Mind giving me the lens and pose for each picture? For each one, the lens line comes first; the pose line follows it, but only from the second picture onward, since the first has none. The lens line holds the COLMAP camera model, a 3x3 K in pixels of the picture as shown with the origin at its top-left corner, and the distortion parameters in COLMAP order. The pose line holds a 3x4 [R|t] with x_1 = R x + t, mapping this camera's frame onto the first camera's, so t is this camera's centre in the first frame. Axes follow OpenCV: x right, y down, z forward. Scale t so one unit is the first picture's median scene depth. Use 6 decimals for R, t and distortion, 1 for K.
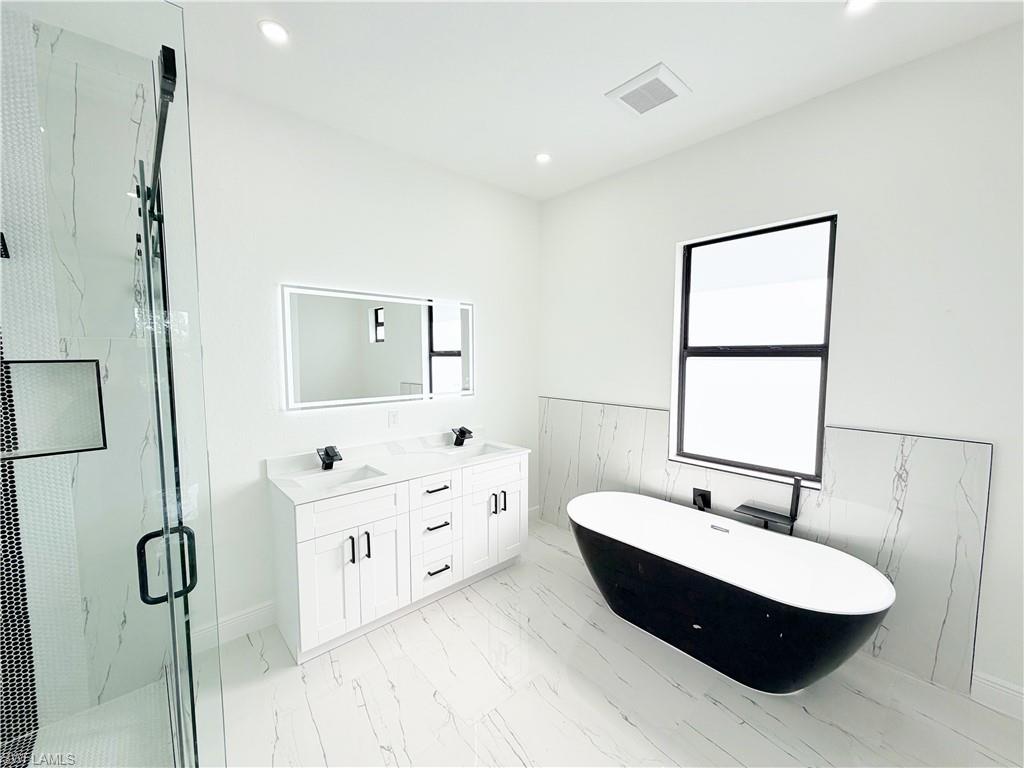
lens RADIAL K [[407.8, 0, 514.1], [0, 407.8, 384.3], [0, 0, 1]] dist [0.002359, -0.000572]
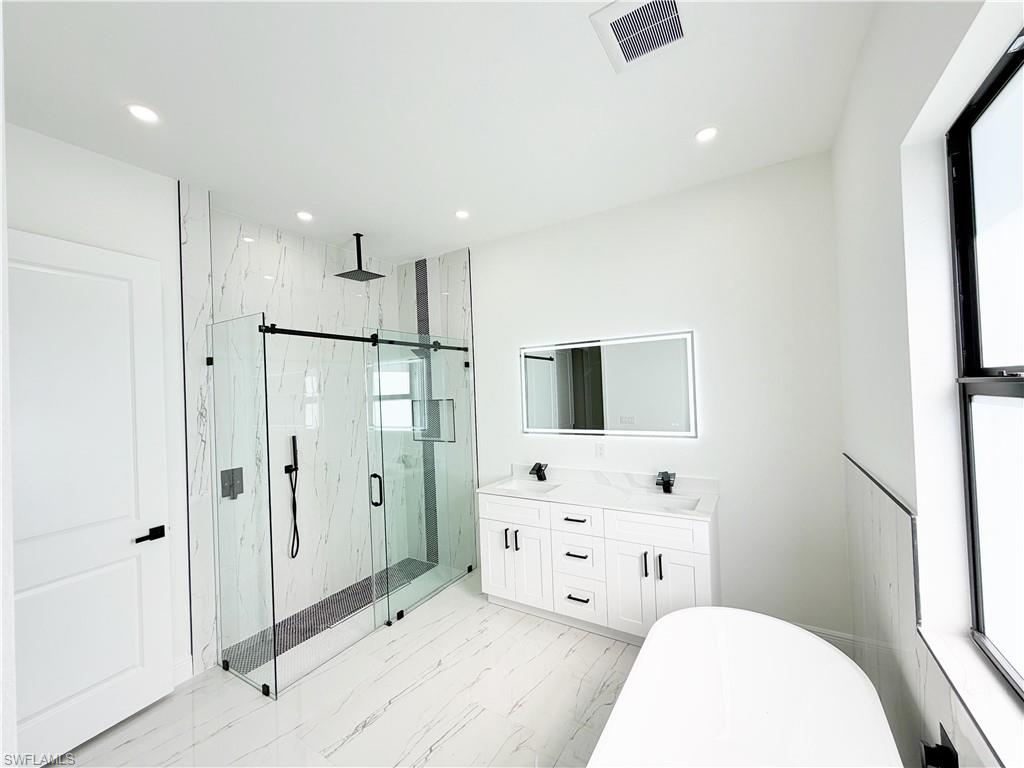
lens RADIAL K [[407.8, 0, 511.4], [0, 407.8, 384.5], [0, 0, 1]] dist [0.002359, -0.000572]
pose [[0.278482, -0.023274, -0.960159, 0.786424], [-0.033502, 0.998863, -0.033929, -0.054628], [0.959857, 0.041616, 0.277386, 0.517525]]
